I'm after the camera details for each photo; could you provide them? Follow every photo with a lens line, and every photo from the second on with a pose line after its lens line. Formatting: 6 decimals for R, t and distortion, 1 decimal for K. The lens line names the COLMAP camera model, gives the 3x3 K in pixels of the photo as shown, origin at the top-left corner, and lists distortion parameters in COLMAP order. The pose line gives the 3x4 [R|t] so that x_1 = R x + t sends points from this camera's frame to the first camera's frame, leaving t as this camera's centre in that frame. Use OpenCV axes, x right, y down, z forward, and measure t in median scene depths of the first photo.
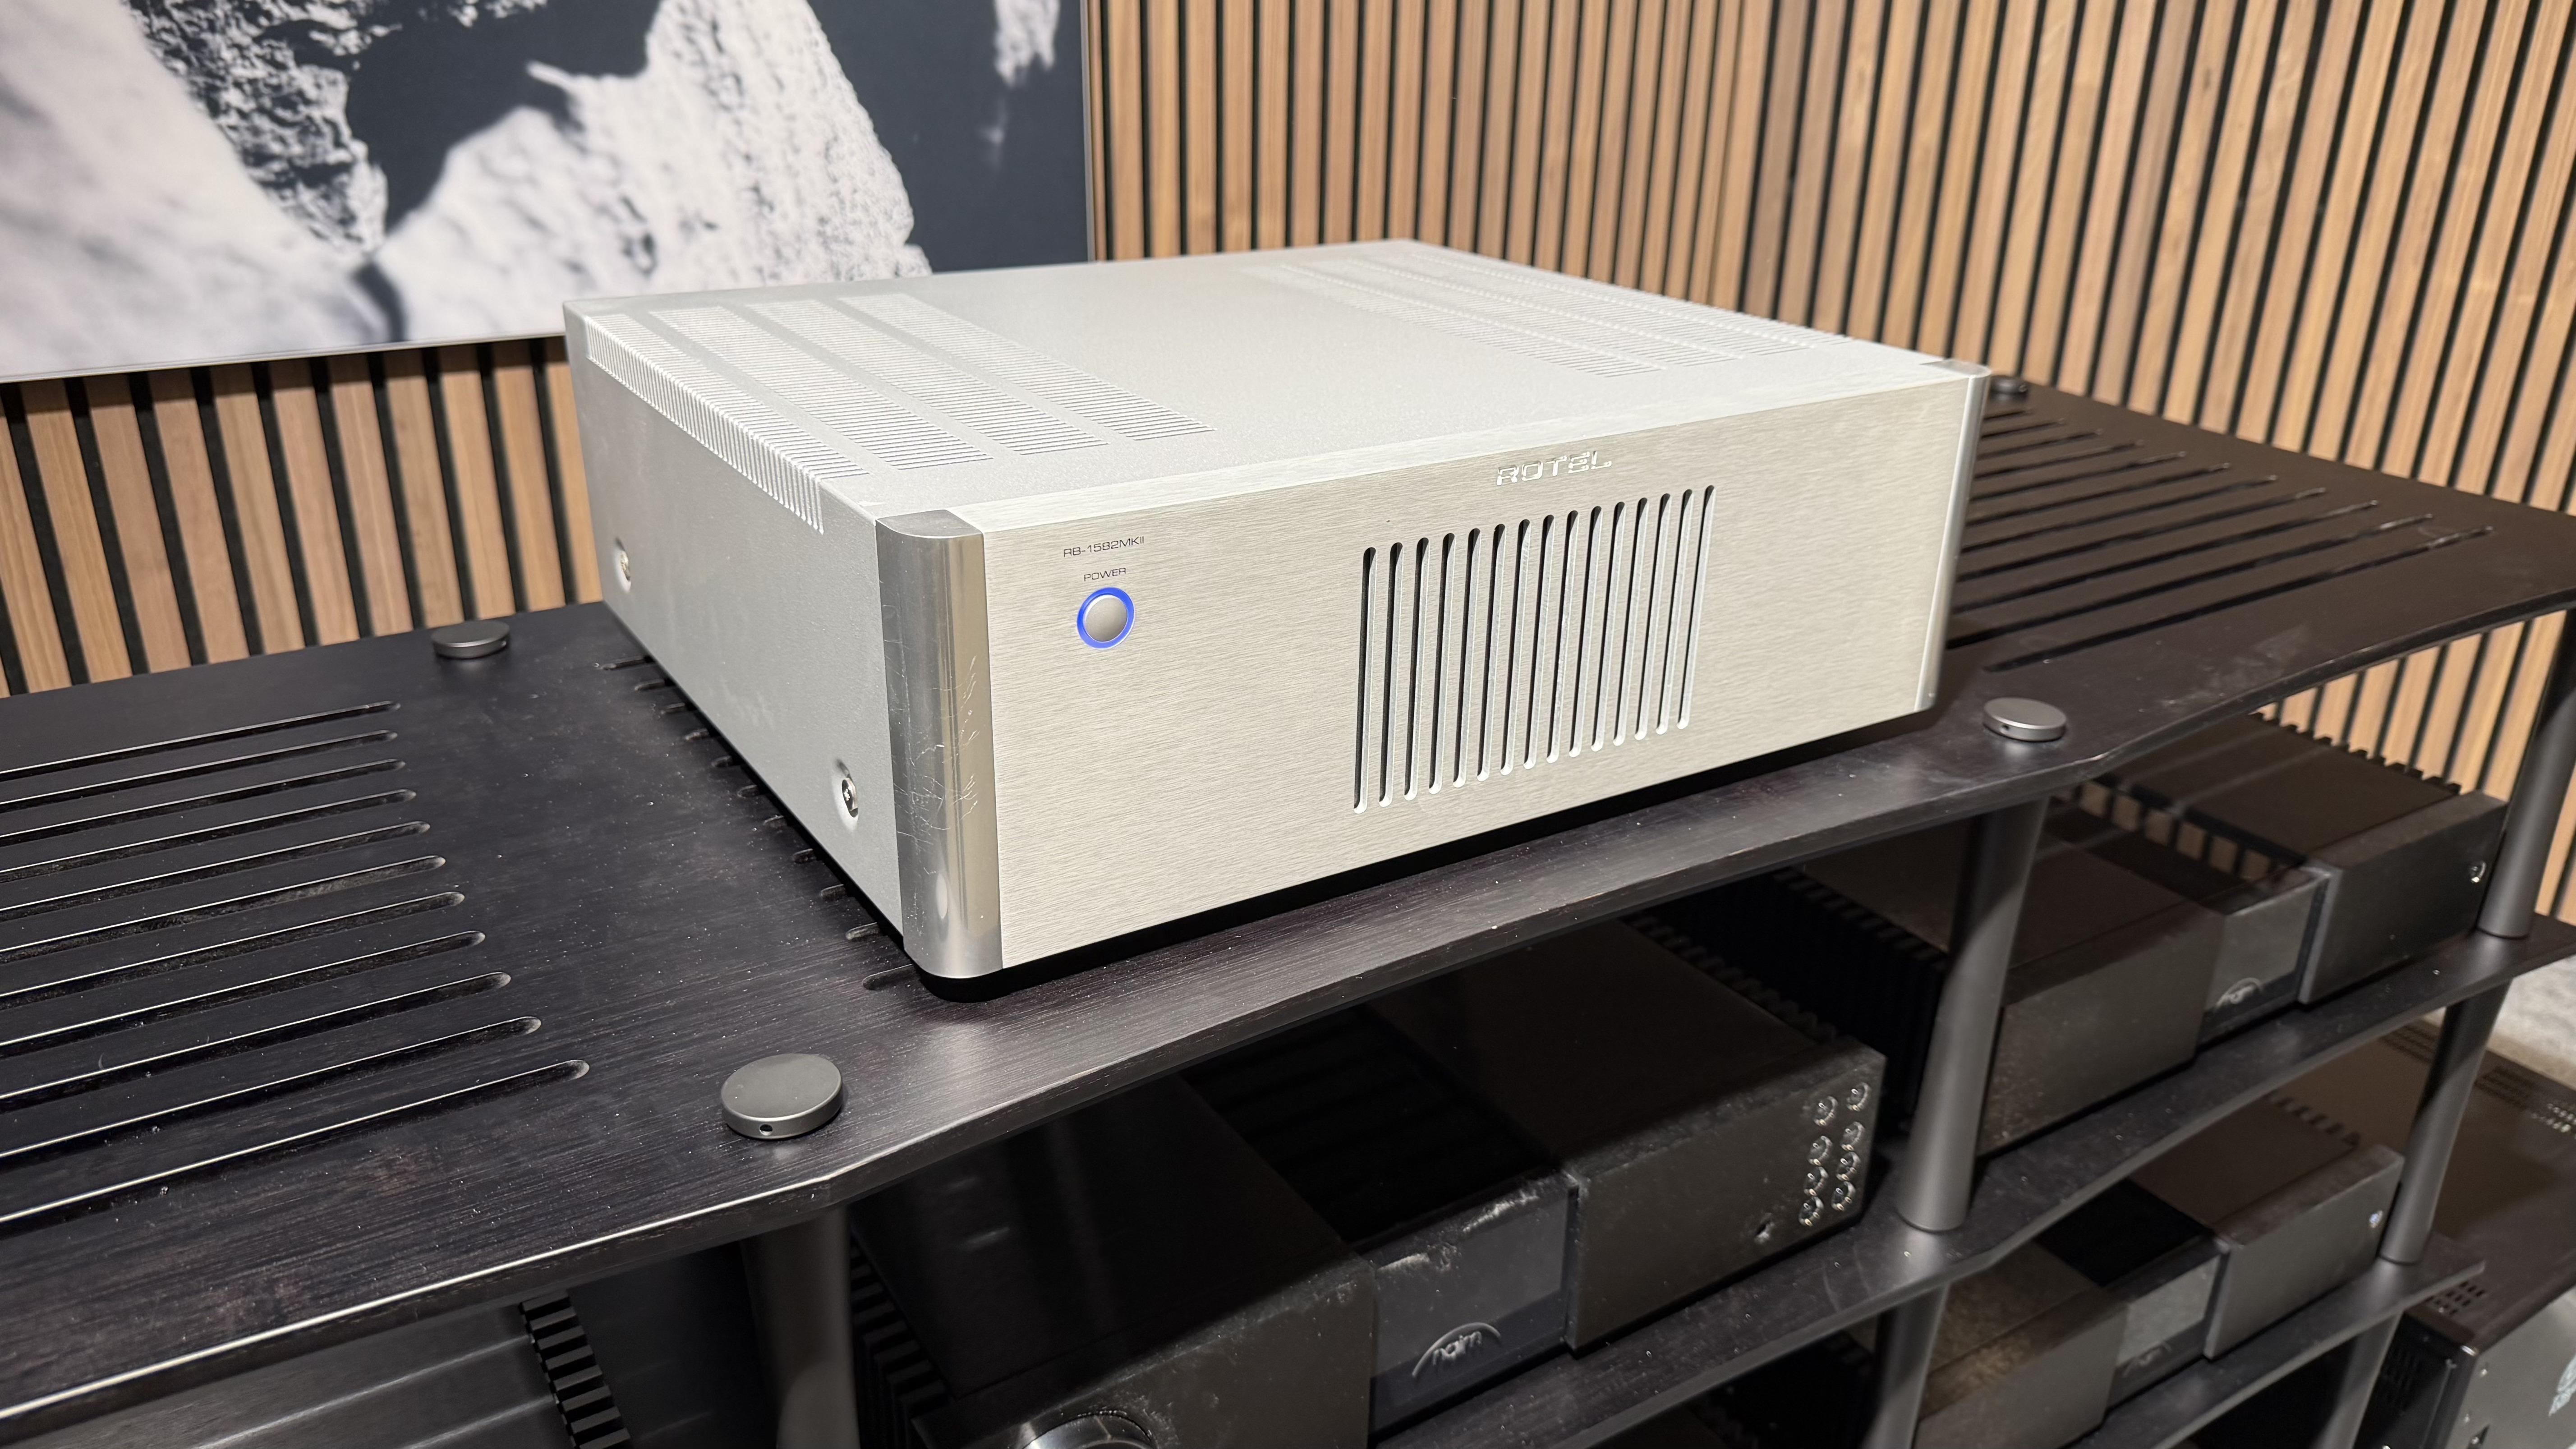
lens RADIAL K [[1877.6, 0, 1276.3], [0, 1877.6, 717.9], [0, 0, 1]] dist [-0.002411, -0.013608]
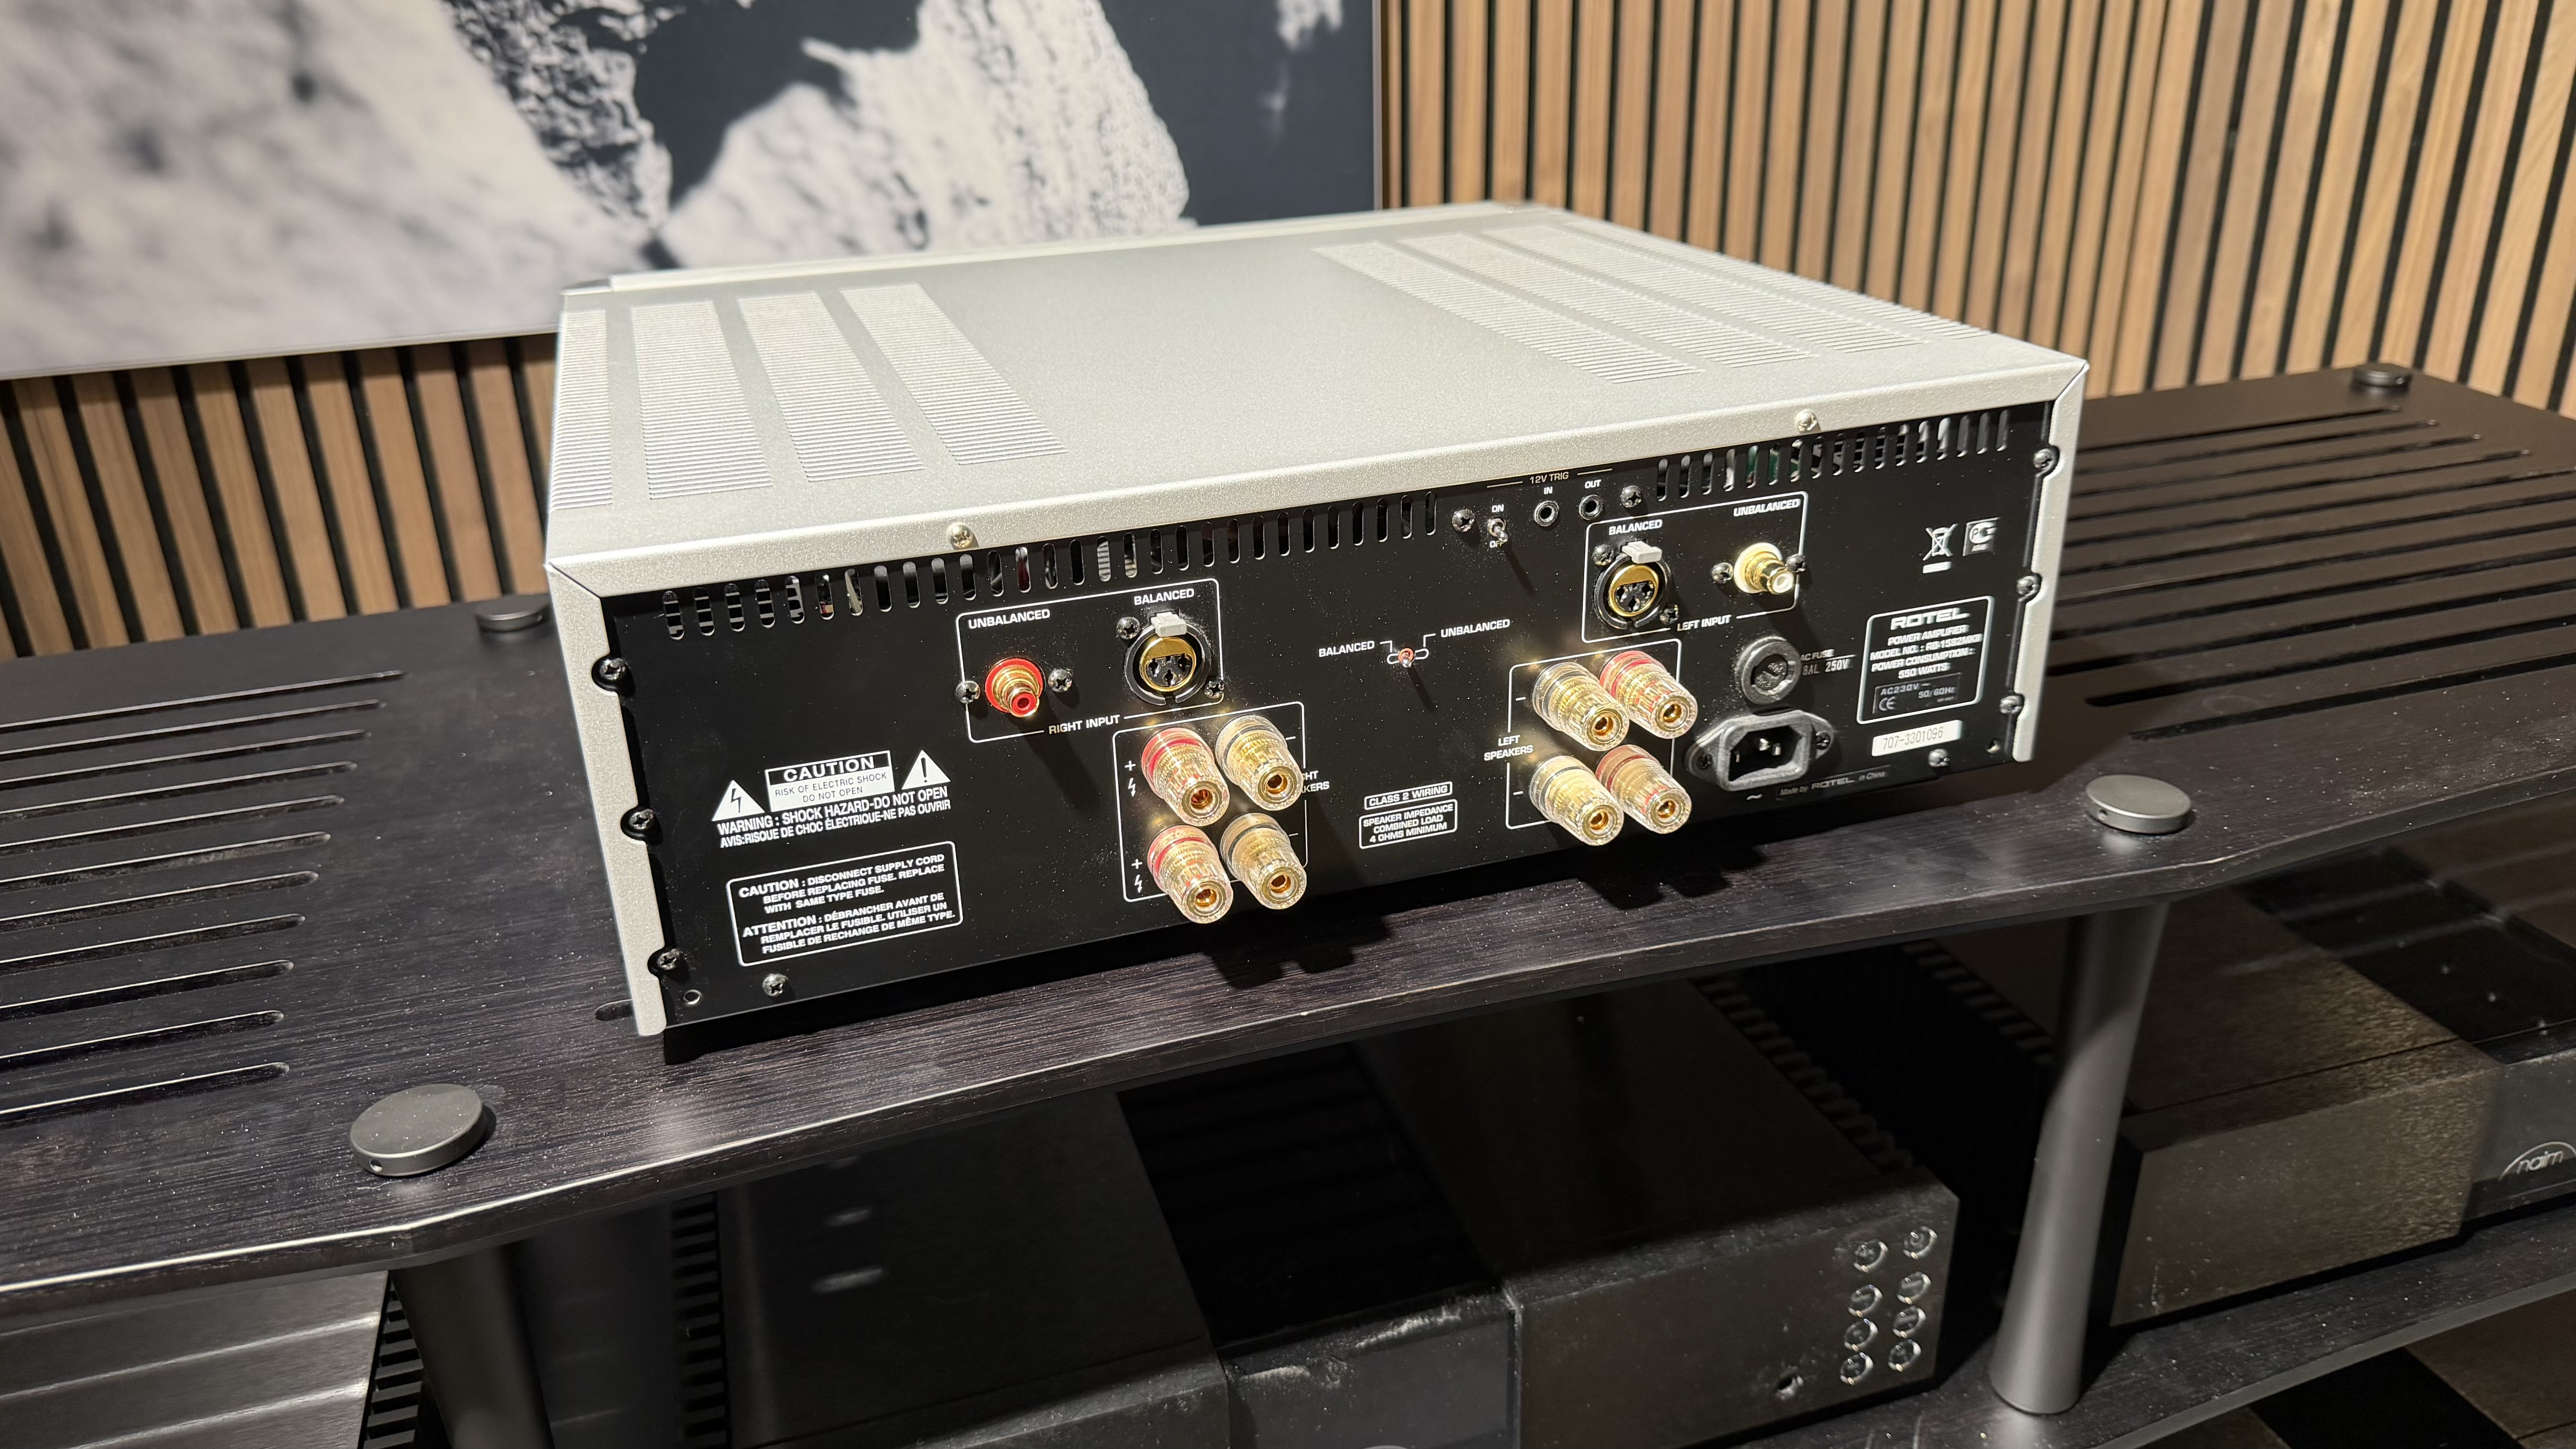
lens RADIAL K [[1877.6, 0, 1276.3], [0, 1877.6, 717.9], [0, 0, 1]] dist [-0.002411, -0.013608]
pose [[0.963500, 0.060472, -0.260790, 0.142334], [-0.056615, 0.998147, 0.022283, -0.018301], [0.261654, -0.006705, 0.965138, 0.077378]]
